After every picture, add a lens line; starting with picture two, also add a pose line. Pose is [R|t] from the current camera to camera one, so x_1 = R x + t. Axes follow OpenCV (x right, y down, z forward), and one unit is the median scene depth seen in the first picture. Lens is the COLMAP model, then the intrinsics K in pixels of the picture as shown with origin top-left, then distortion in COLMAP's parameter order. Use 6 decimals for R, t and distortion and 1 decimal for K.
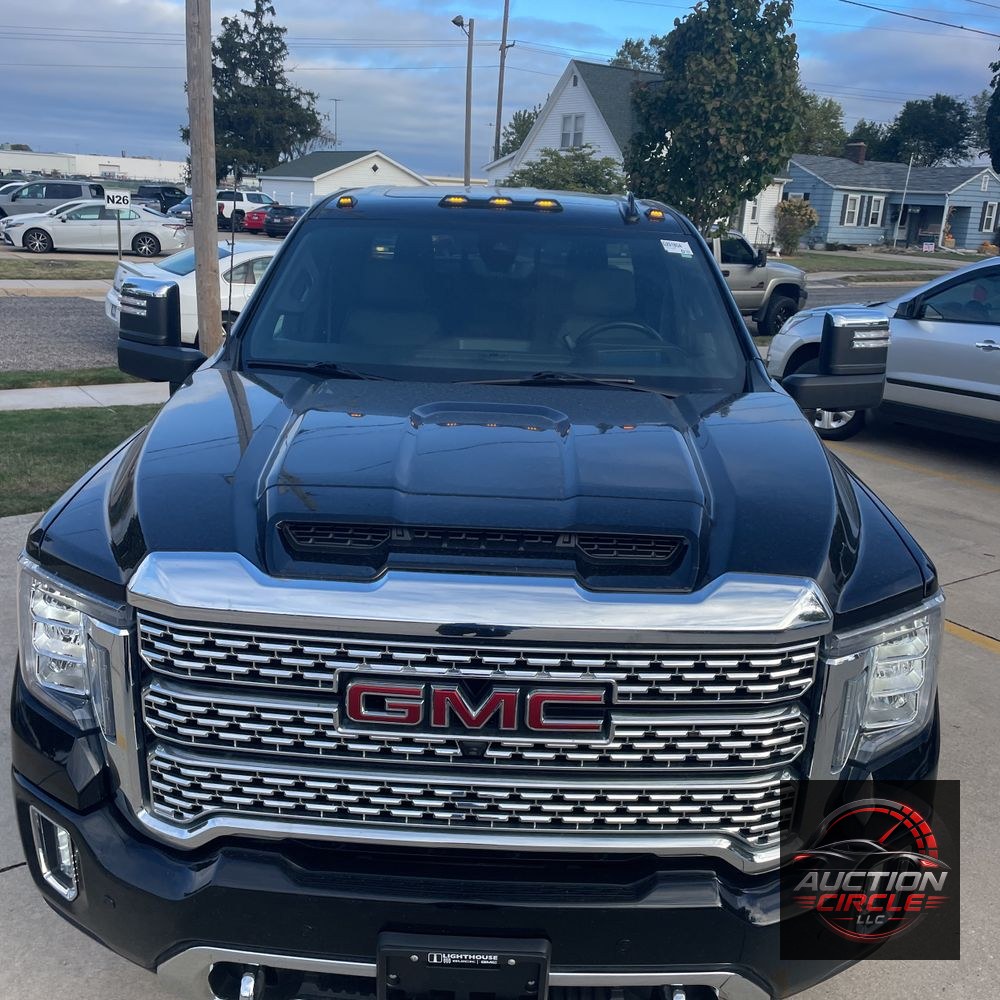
lens RADIAL K [[1001.9, 0, 470.4], [0, 1001.9, 497.9], [0, 0, 1]] dist [0.092250, -0.104670]
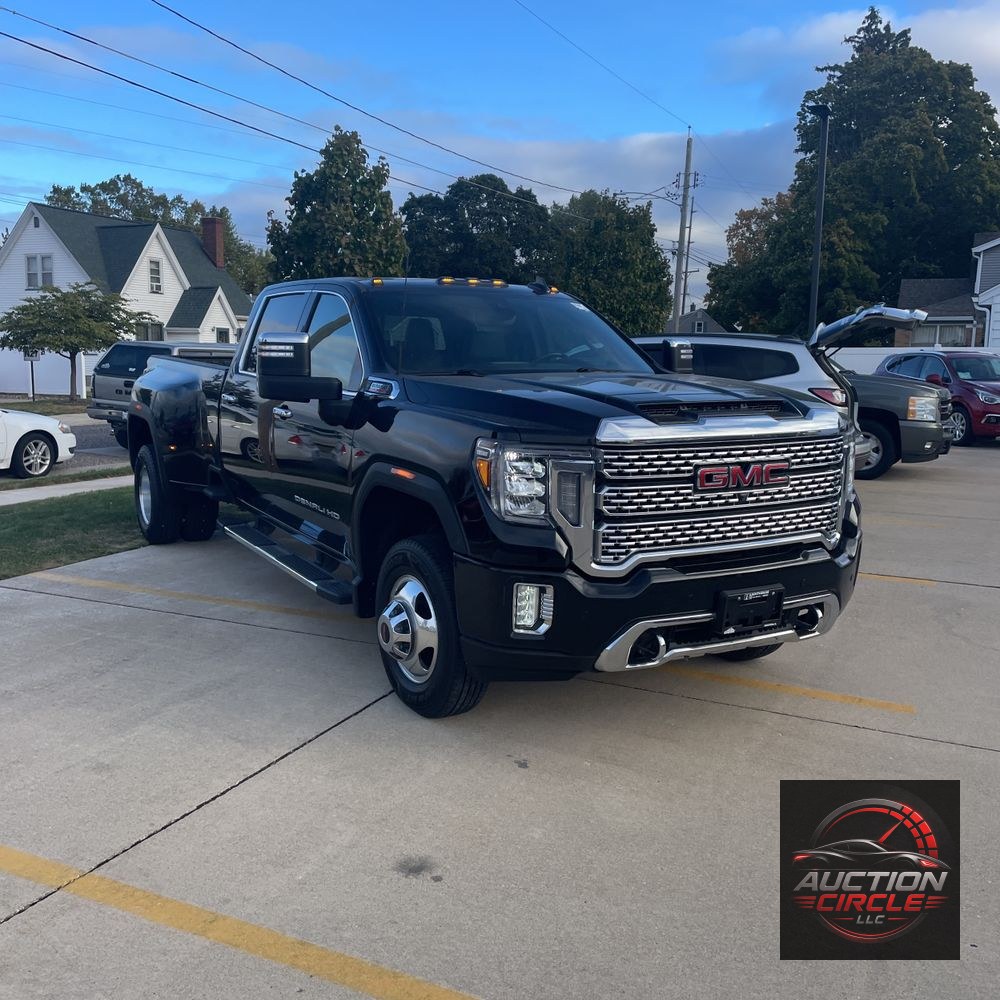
lens RADIAL K [[976.3, 0, 484.4], [0, 976.3, 499.1], [0, 0, 1]] dist [0.031349, 0.125353]
pose [[0.868980, -0.109098, 0.482670, -0.231571], [0.167461, 0.982678, -0.079376, 0.051147], [-0.465650, 0.149805, 0.872198, -0.086804]]
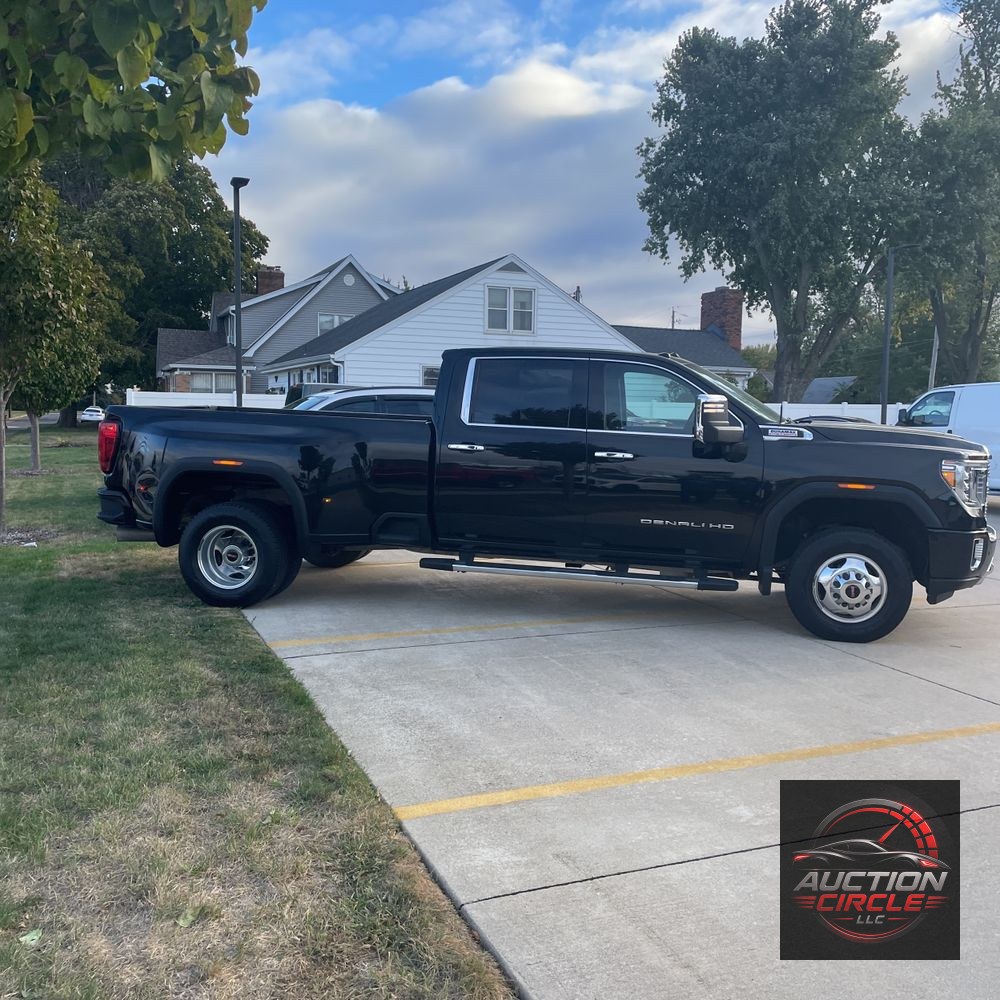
lens RADIAL K [[991.3, 0, 479.2], [0, 991.3, 496.9], [0, 0, 1]] dist [0.088832, -0.038271]
pose [[0.246968, -0.134296, 0.959673, -0.688557], [0.275904, 0.959104, 0.063213, -0.082227], [-0.928915, 0.249166, 0.273921, 0.286446]]
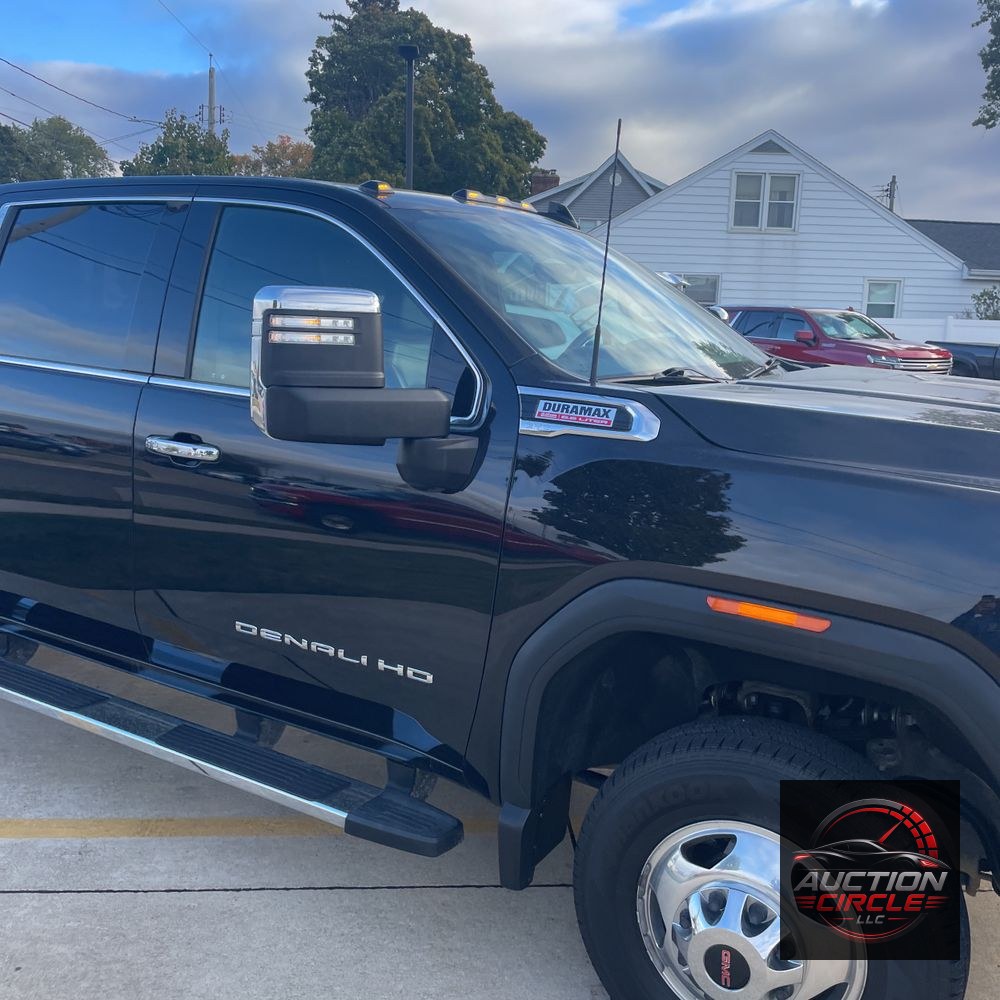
lens RADIAL K [[991.3, 0, 479.2], [0, 991.3, 496.9], [0, 0, 1]] dist [0.088832, -0.038271]
pose [[0.537063, -0.185805, 0.822824, -0.239856], [0.241217, 0.968535, 0.061264, -0.032245], [-0.808317, 0.165576, 0.564984, 0.183115]]
